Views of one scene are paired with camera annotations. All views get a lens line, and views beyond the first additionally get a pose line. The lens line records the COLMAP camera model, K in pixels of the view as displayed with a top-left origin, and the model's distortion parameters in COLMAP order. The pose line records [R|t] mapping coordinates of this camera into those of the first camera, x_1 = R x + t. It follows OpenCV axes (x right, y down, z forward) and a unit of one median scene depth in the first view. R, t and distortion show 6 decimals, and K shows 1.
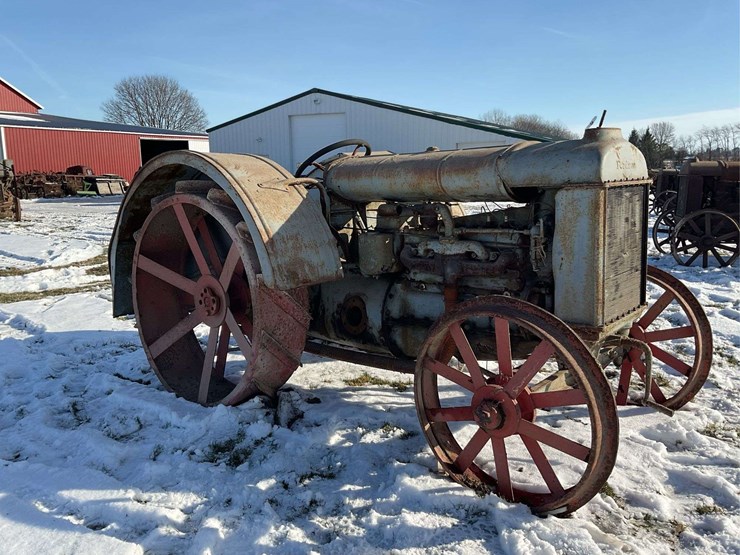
lens RADIAL K [[615.9, 0, 359.8], [0, 615.9, 278.2], [0, 0, 1]] dist [0.047996, -0.079397]
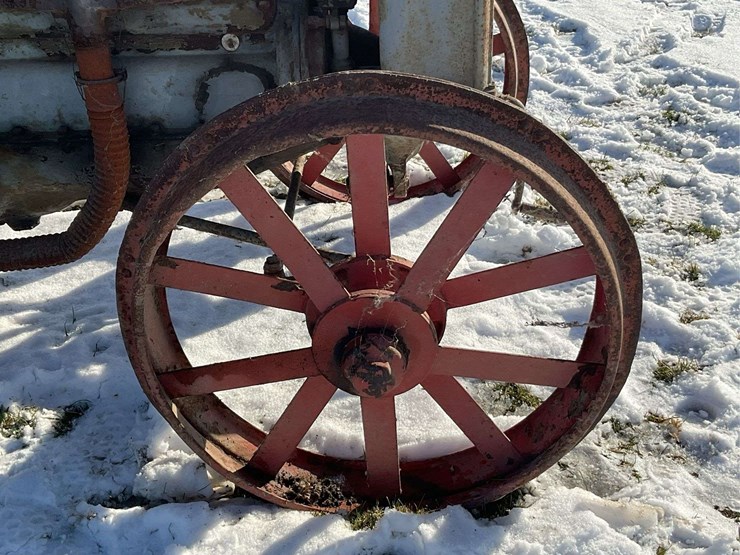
lens RADIAL K [[968.4, 0, 367.4], [0, 968.4, 274.8], [0, 0, 1]] dist [0.087043, 0.000000]
pose [[0.762921, -0.311776, 0.566346, -0.104940], [0.107921, 0.925156, 0.363923, -0.052186], [-0.637420, -0.216524, 0.739468, 0.370089]]
